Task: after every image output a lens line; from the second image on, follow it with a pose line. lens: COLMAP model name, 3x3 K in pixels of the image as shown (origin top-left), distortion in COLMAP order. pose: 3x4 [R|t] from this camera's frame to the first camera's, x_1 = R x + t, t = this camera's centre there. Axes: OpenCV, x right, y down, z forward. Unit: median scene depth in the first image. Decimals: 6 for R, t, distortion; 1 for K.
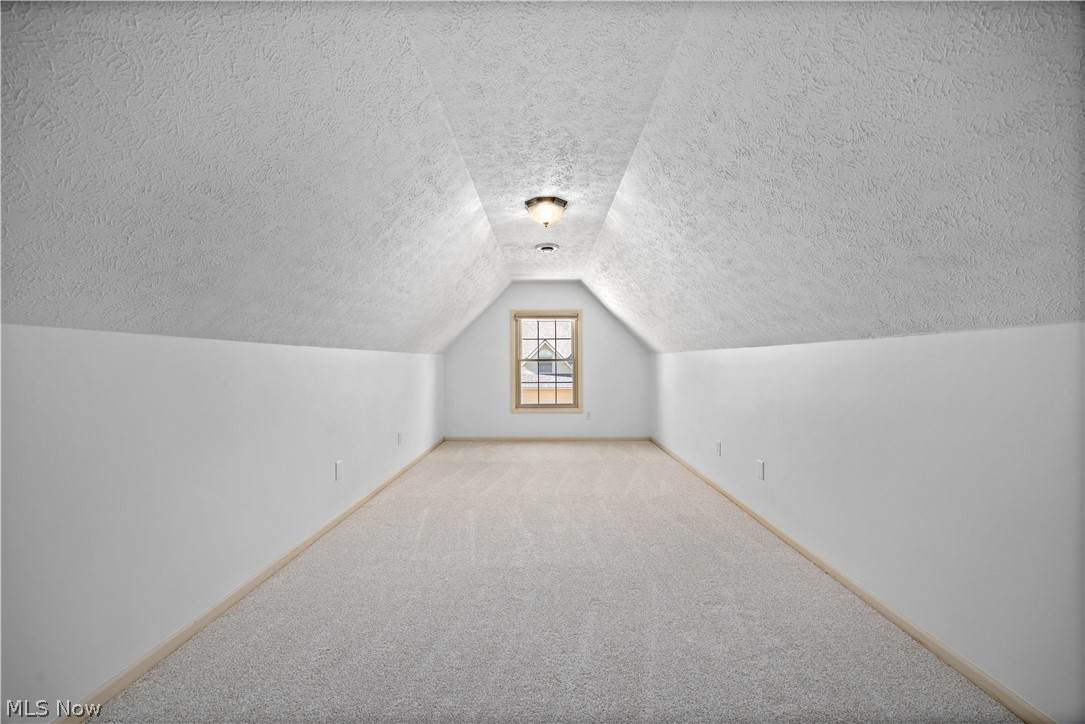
lens RADIAL K [[422.0, 0, 537.7], [0, 422.0, 362.0], [0, 0, 1]] dist [0.000889, 0.000192]
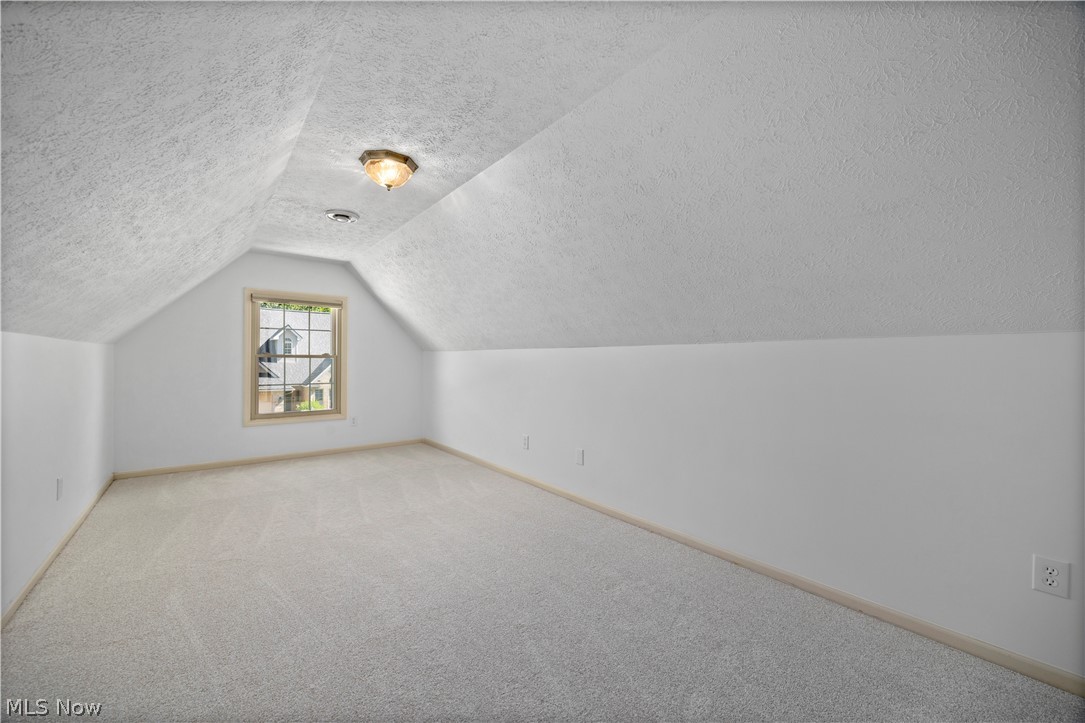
lens RADIAL K [[422.0, 0, 542.4], [0, 422.0, 363.0], [0, 0, 1]] dist [0.000889, 0.000192]
pose [[0.769416, 0.005297, 0.638727, -0.193720], [-0.009519, 0.999950, 0.003173, 0.001978], [-0.638678, -0.008522, 0.769427, 0.141106]]
